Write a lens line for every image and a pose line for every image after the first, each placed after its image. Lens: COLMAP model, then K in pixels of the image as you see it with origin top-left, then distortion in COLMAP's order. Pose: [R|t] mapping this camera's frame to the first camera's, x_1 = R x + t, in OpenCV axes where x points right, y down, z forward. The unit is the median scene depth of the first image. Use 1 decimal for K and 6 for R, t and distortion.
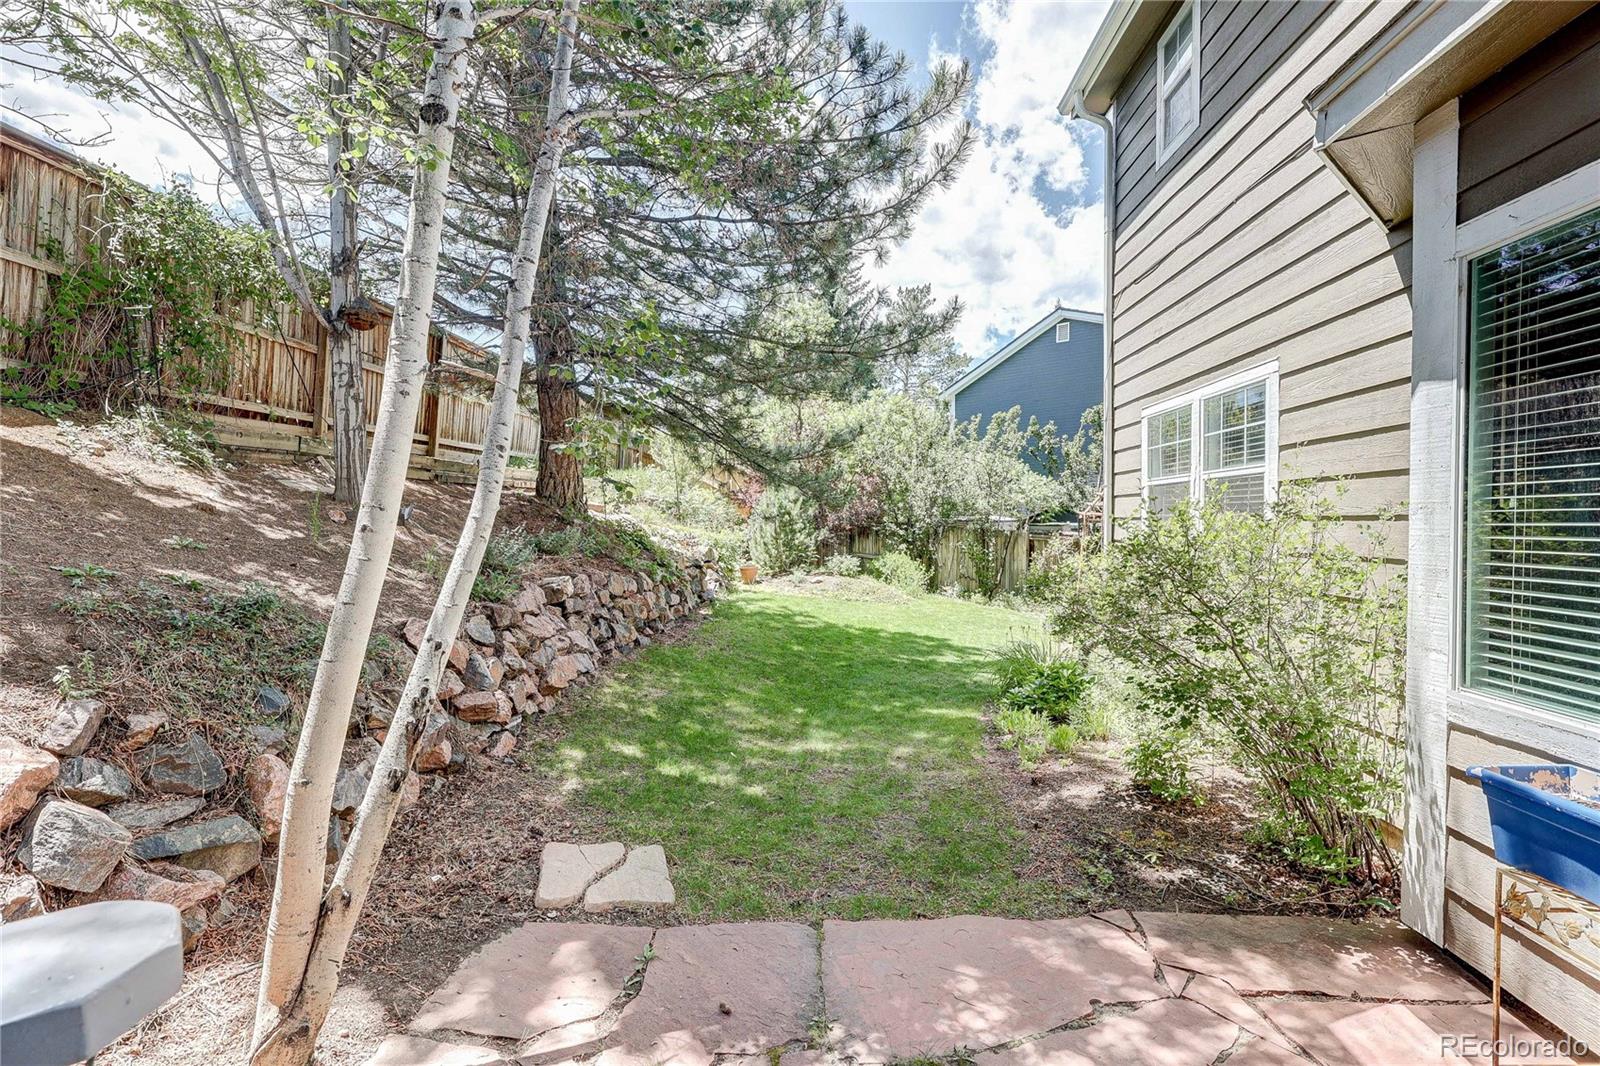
lens RADIAL K [[745.0, 0, 793.4], [0, 745.0, 547.9], [0, 0, 1]] dist [-0.001317, 0.000041]
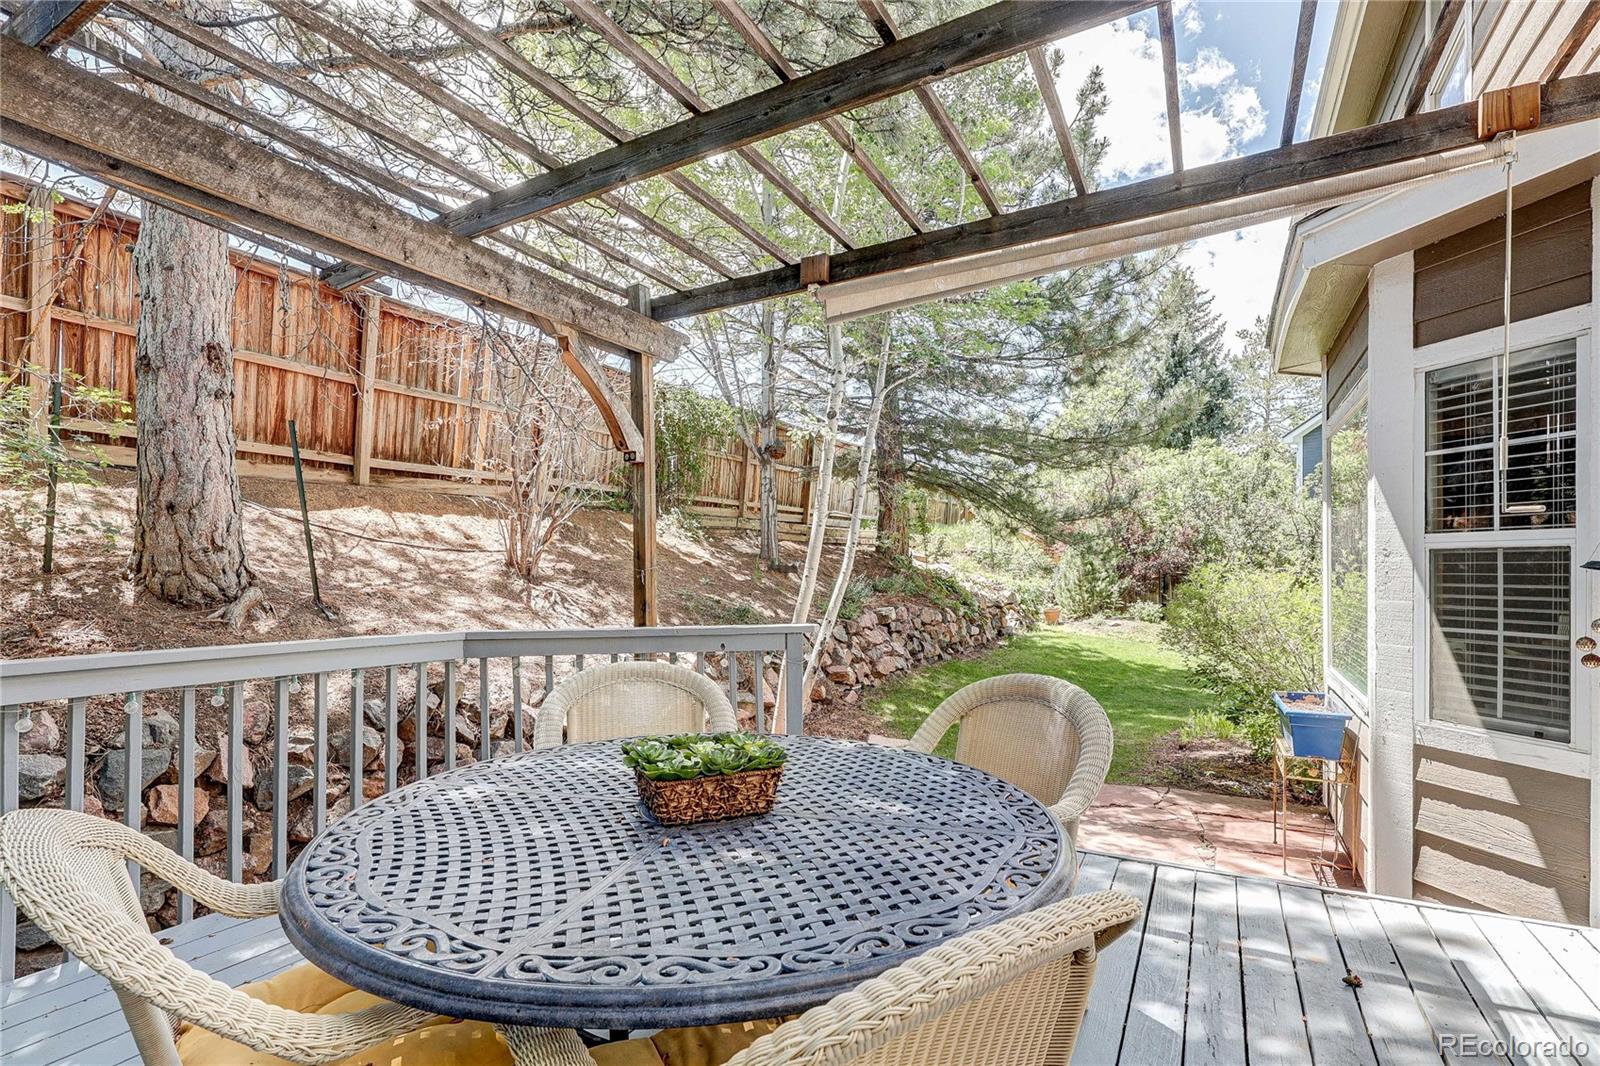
lens RADIAL K [[759.2, 0, 797.8], [0, 759.2, 570.3], [0, 0, 1]] dist [-0.001935, -0.000223]
pose [[0.903840, 0.004761, -0.427843, 0.153943], [-0.018829, 0.999412, -0.028657, 0.009105], [0.427455, 0.033957, 0.903398, -0.401377]]
